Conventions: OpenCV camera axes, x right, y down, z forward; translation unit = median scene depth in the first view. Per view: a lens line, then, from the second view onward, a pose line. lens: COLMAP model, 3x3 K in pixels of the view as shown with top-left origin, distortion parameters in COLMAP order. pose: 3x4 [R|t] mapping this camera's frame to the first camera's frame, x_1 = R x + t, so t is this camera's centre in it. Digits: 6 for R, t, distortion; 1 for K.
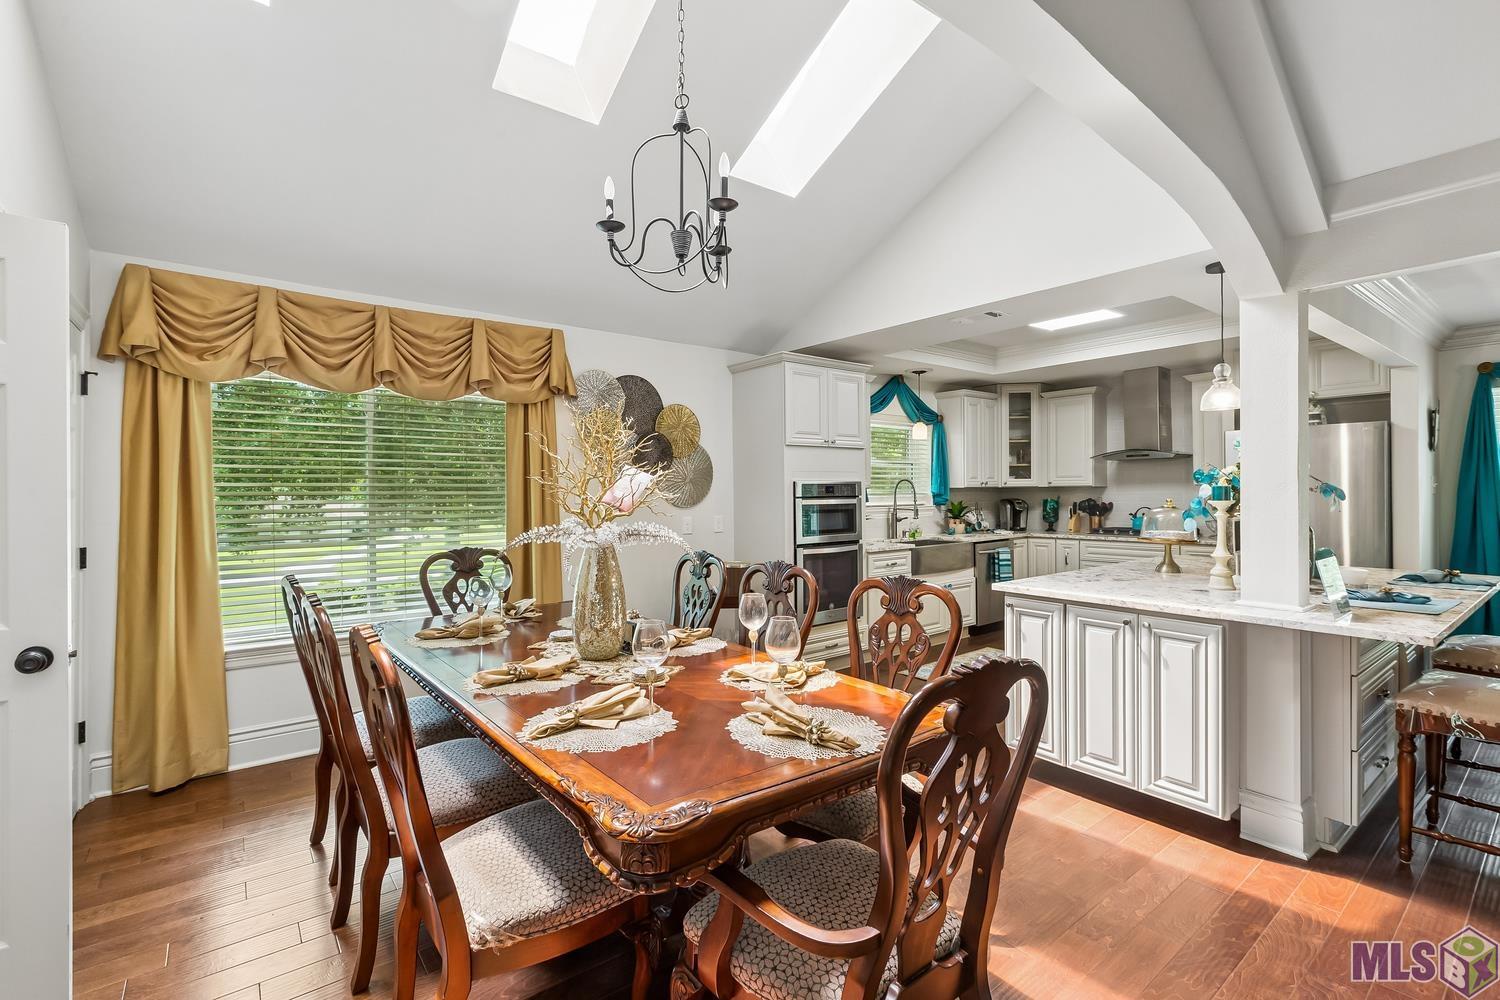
lens RADIAL K [[676.0, 0, 748.5], [0, 676.0, 492.7], [0, 0, 1]] dist [0.002182, -0.000338]
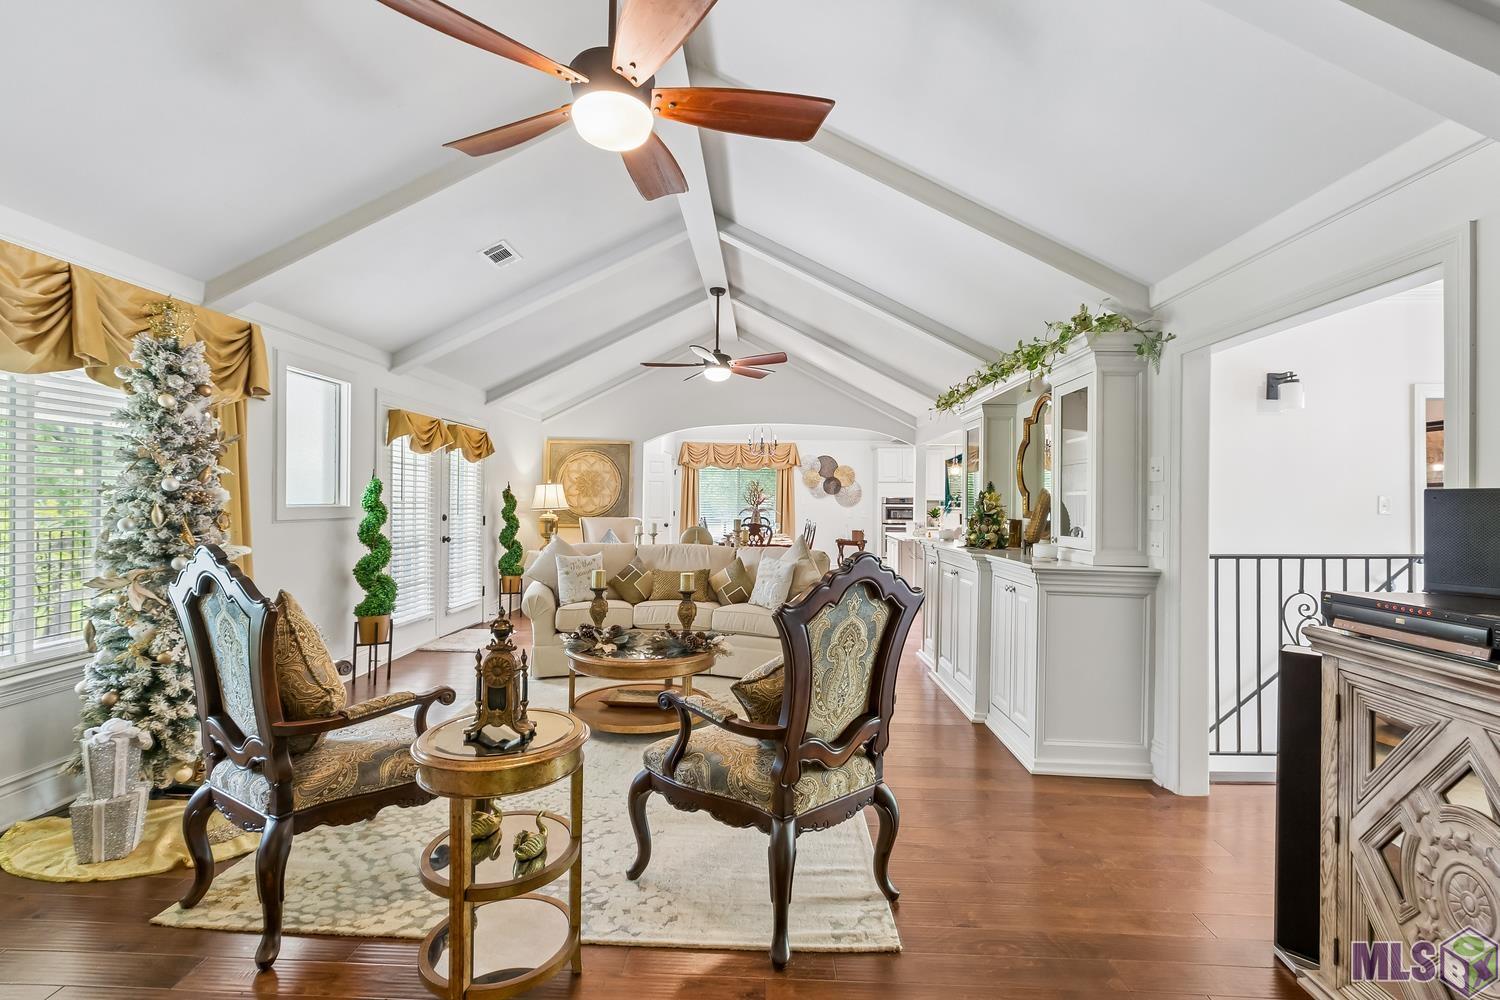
lens RADIAL K [[676.0, 0, 746.6], [0, 676.0, 500.4], [0, 0, 1]] dist [0.002182, -0.000338]
pose [[0.768754, 0.012183, -0.639429, 0.902073], [-0.013650, 0.999903, 0.002640, -0.003121], [0.639399, 0.006699, 0.768846, -0.855306]]
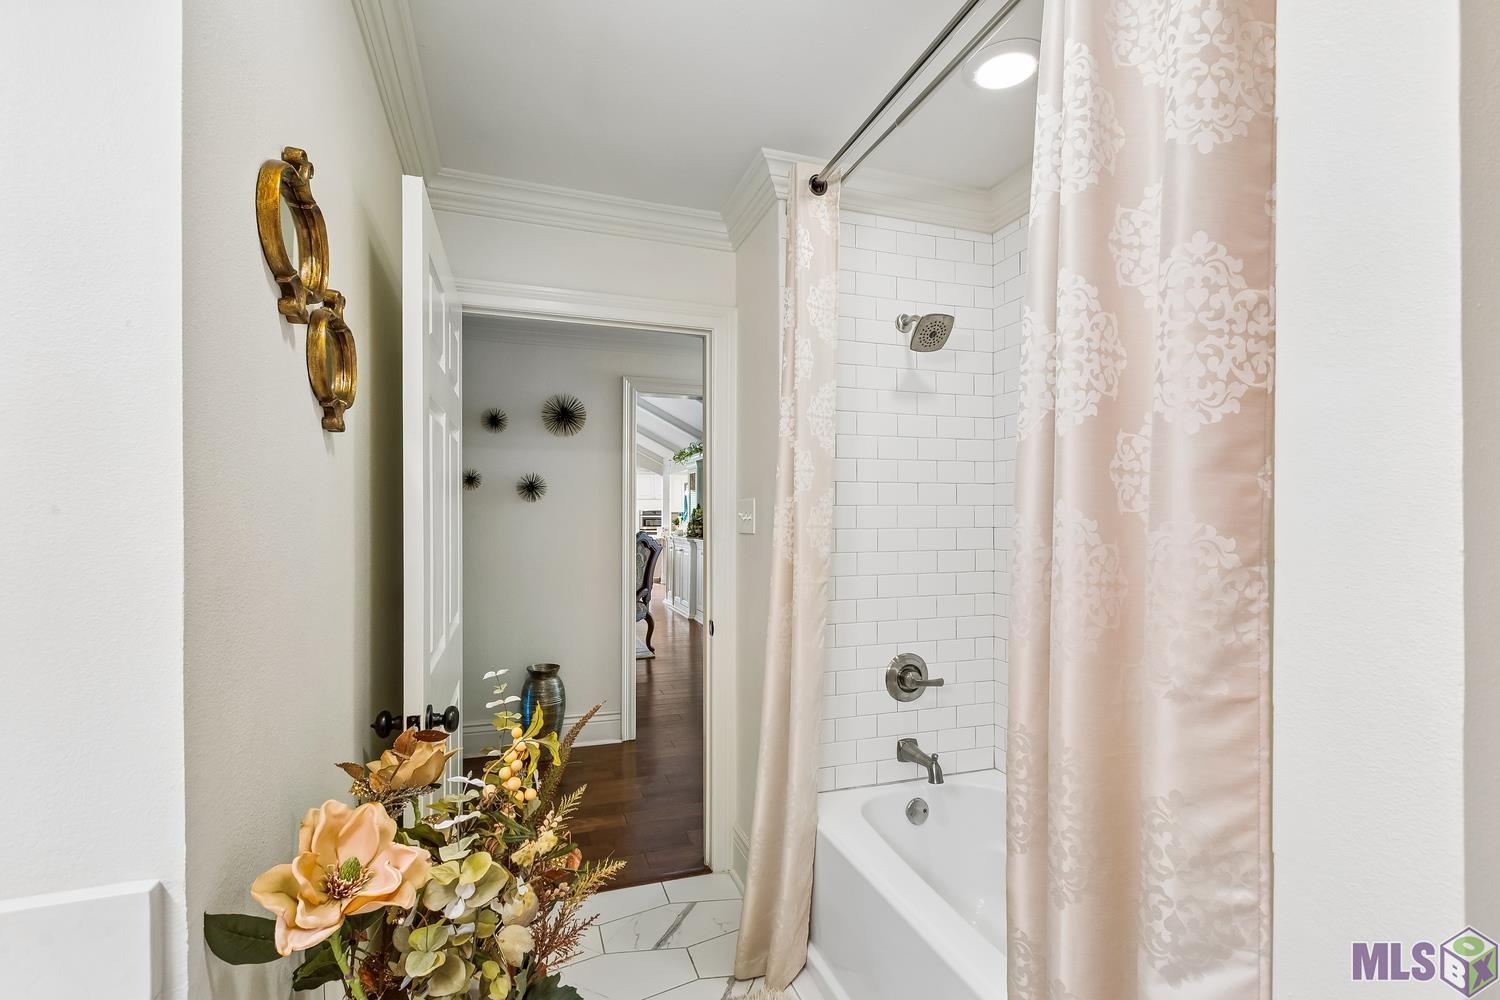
lens RADIAL K [[676.0, 0, 748.4], [0, 676.0, 509.7], [0, 0, 1]] dist [0.002182, -0.000338]
pose [[0.946504, 0.005590, -0.322643, 1.188854], [-0.007152, 0.999968, -0.003657, -0.007616], [0.322612, 0.005769, 0.946514, -1.425990]]
